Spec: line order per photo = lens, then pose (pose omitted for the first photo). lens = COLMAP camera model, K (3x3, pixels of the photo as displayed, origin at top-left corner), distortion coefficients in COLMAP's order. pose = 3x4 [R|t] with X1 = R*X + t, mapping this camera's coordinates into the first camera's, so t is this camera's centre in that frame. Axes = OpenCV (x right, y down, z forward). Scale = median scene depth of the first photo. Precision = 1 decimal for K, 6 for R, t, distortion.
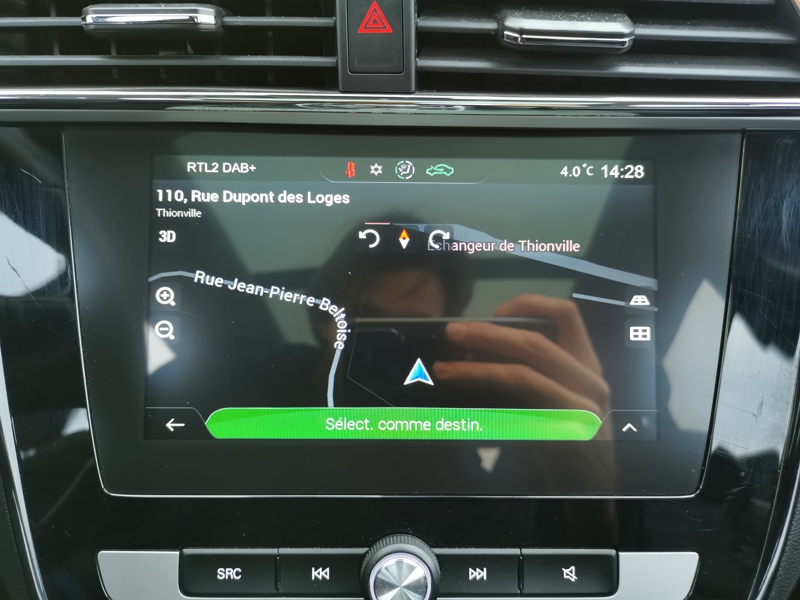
lens RADIAL K [[630.1, 0, 401.6], [0, 630.1, 308.2], [0, 0, 1]] dist [-0.045164, 0.006391]
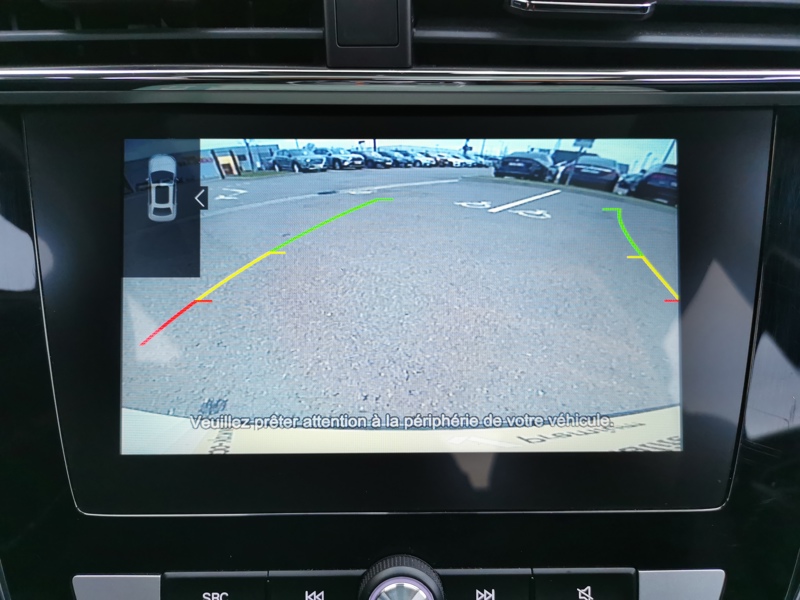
lens RADIAL K [[630.1, 0, 401.9], [0, 630.1, 304.7], [0, 0, 1]] dist [-0.045164, 0.006391]
pose [[0.999939, -0.011087, -0.000199, 0.003697], [0.011088, 0.999479, 0.030312, -0.032180], [-0.000137, -0.030313, 0.999540, 0.095179]]
